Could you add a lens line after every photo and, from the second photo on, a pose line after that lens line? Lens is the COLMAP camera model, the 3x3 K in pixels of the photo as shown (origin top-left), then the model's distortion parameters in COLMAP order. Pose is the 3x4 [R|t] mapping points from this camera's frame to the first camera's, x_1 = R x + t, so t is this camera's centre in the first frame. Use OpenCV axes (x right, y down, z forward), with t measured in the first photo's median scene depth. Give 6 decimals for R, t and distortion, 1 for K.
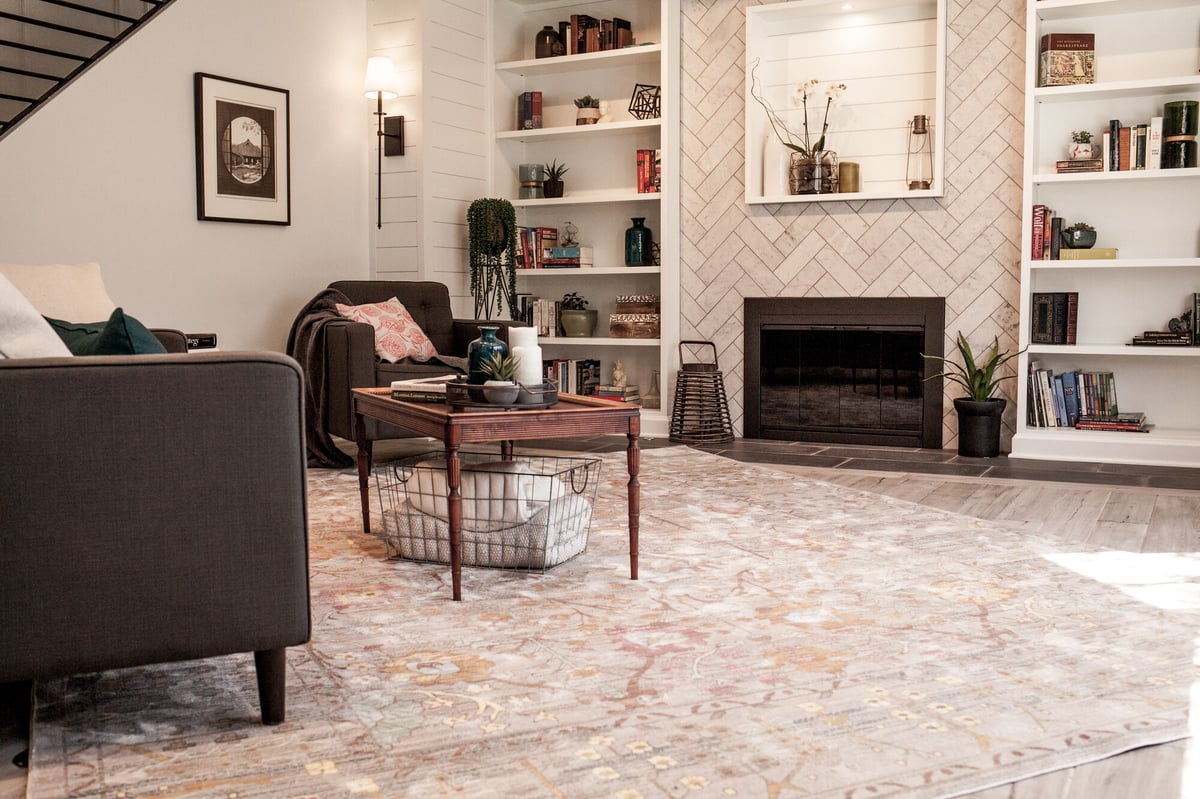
lens RADIAL K [[1163.9, 0, 606.7], [0, 1163.9, 399.2], [0, 0, 1]] dist [-0.042126, 0.000000]
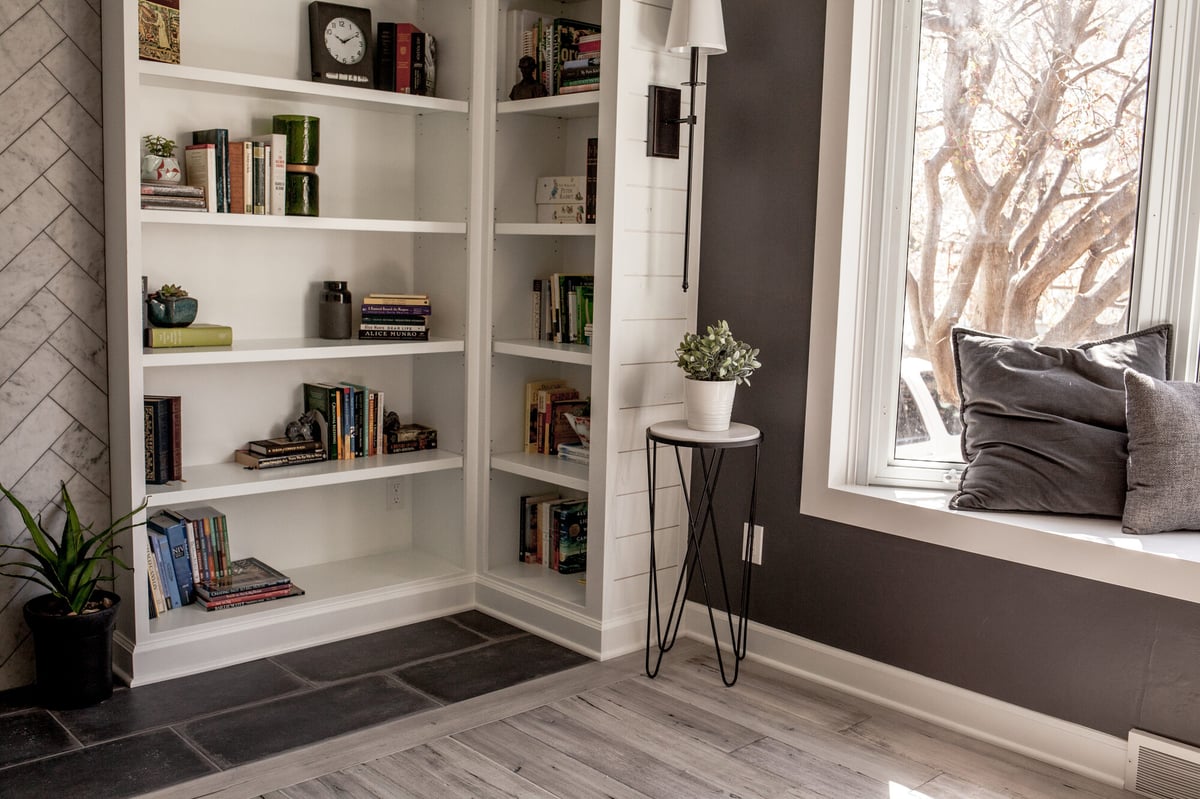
lens RADIAL K [[1163.9, 0, 604.5], [0, 1163.9, 397.2], [0, 0, 1]] dist [-0.042126, 0.000000]
pose [[0.326539, -0.106268, 0.939191, -0.112047], [0.048784, 0.994230, 0.095534, -0.142989], [-0.943924, 0.014622, 0.329839, 0.580173]]
